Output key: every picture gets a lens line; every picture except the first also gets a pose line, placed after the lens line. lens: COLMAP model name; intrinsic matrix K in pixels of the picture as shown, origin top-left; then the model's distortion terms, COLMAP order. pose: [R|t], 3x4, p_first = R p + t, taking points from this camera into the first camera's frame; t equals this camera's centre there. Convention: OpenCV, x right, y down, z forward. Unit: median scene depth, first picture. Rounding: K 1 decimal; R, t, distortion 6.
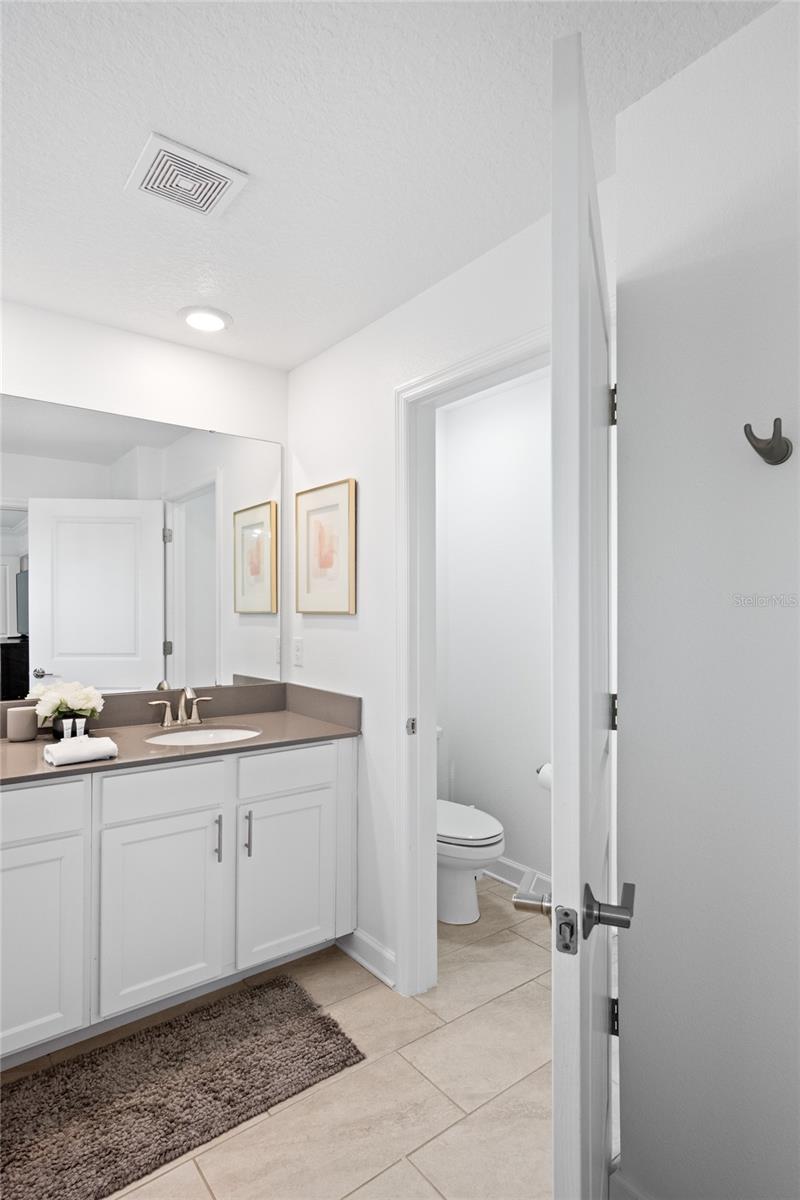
lens RADIAL K [[650.6, 0, 398.0], [0, 650.6, 599.9], [0, 0, 1]] dist [-0.031633, 0.007859]
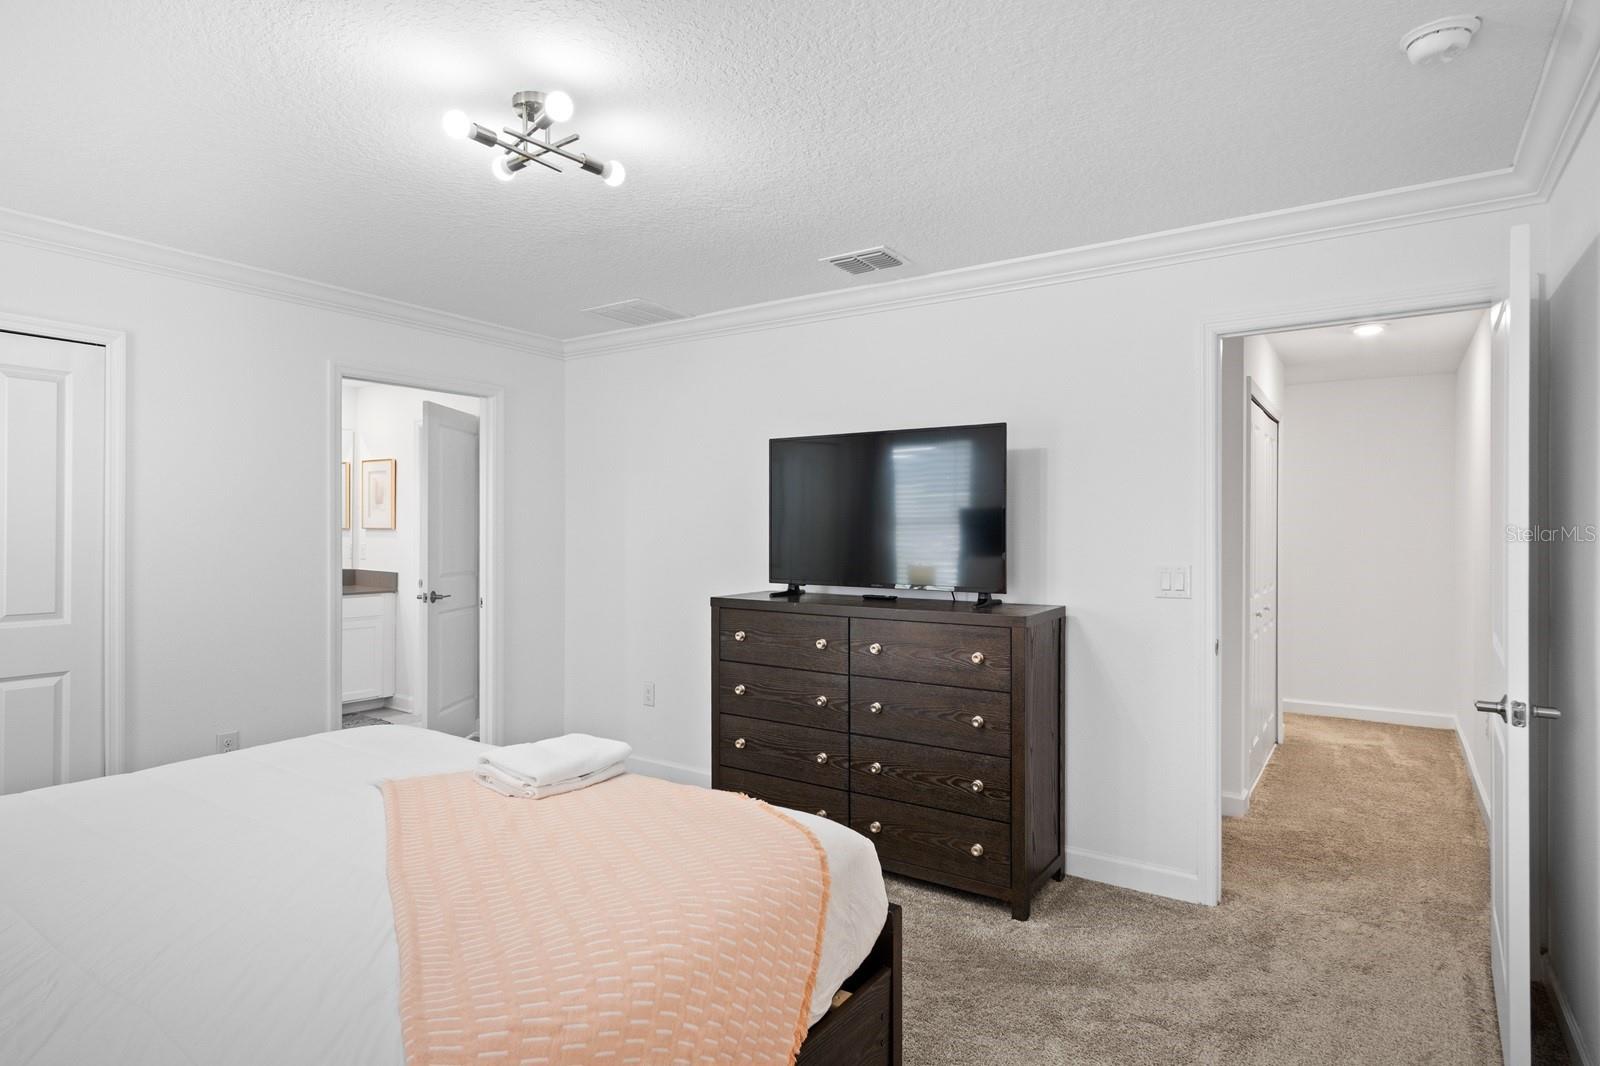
lens RADIAL K [[867.5, 0, 799.1], [0, 867.5, 527.6], [0, 0, 1]] dist [-0.031633, 0.007859]
pose [[0.955317, 0.006291, 0.295515, 0.315465], [-0.007824, 0.999961, 0.004007, -0.001652], [-0.295478, -0.006140, 0.955330, -1.741247]]
